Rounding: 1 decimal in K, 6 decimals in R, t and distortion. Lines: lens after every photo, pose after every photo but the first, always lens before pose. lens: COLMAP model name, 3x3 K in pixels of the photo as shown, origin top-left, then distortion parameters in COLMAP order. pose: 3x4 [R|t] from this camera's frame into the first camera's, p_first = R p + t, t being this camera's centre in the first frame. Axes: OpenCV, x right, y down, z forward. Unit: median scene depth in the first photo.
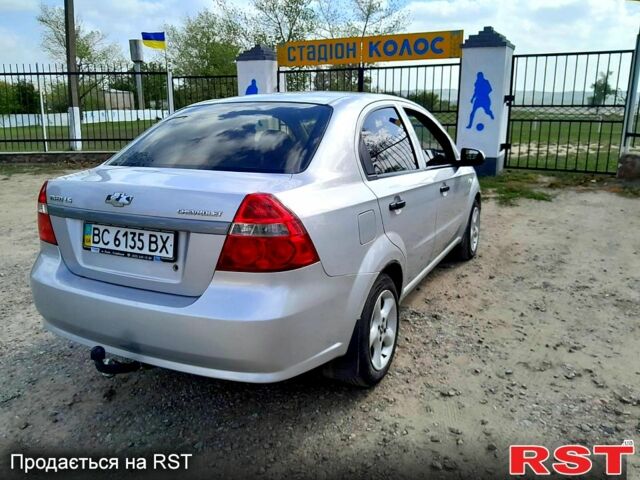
lens RADIAL K [[504.7, 0, 320.0], [0, 504.7, 240.0], [0, 0, 1]] dist [0.062835, -0.138528]
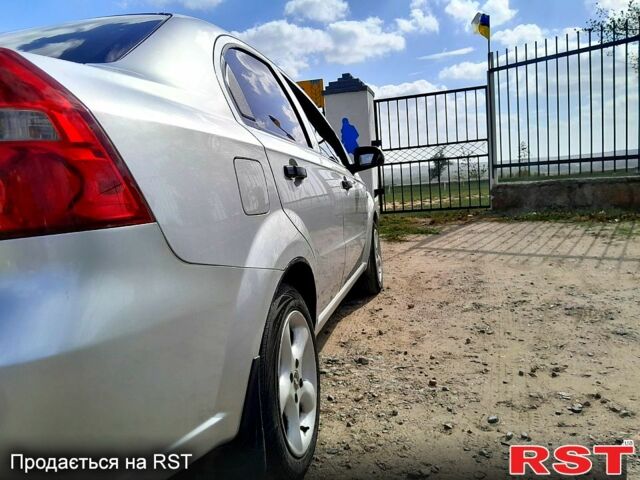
lens RADIAL K [[504.7, 0, 320.0], [0, 504.7, 240.0], [0, 0, 1]] dist [0.062835, -0.138528]
pose [[0.963947, -0.091774, 0.249766, 0.014312], [0.130007, 0.981416, -0.141141, 0.077881], [-0.232171, 0.168524, 0.957965, 0.310259]]
